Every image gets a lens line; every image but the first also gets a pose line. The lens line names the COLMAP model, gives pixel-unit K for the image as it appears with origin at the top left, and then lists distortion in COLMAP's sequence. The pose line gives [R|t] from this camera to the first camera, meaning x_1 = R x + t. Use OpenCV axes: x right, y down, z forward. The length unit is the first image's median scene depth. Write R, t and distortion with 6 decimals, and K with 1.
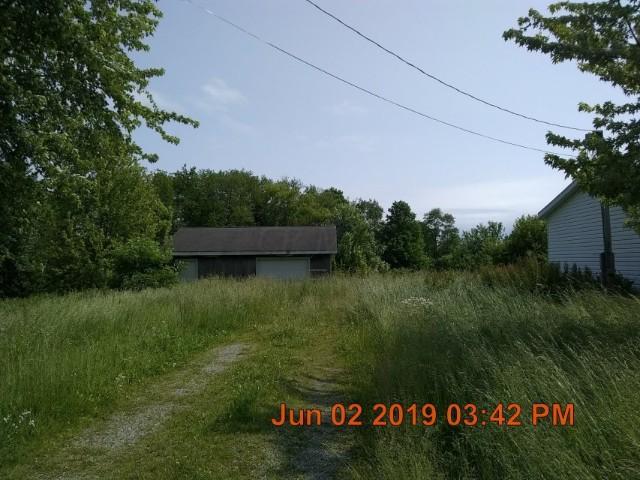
lens RADIAL K [[583.5, 0, 319.9], [0, 583.5, 240.2], [0, 0, 1]] dist [-0.035895, 0.000000]
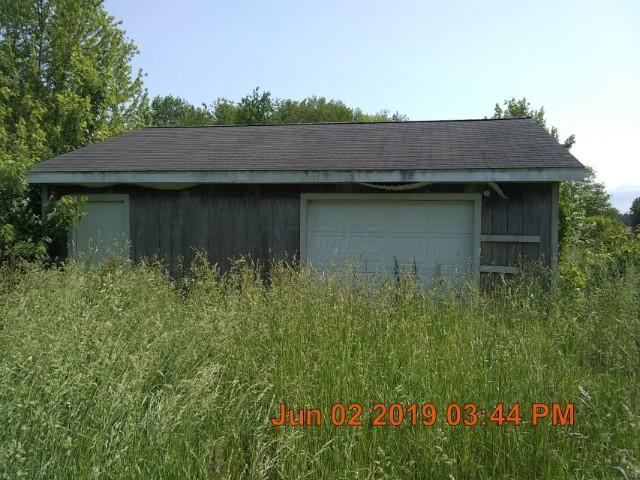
lens RADIAL K [[583.5, 0, 319.8], [0, 583.5, 239.6], [0, 0, 1]] dist [-0.035895, 0.000000]
pose [[0.986064, 0.026051, -0.164317, -0.048343], [-0.014159, 0.997221, 0.073137, 0.032116], [0.165766, -0.069791, 0.983692, 0.693786]]
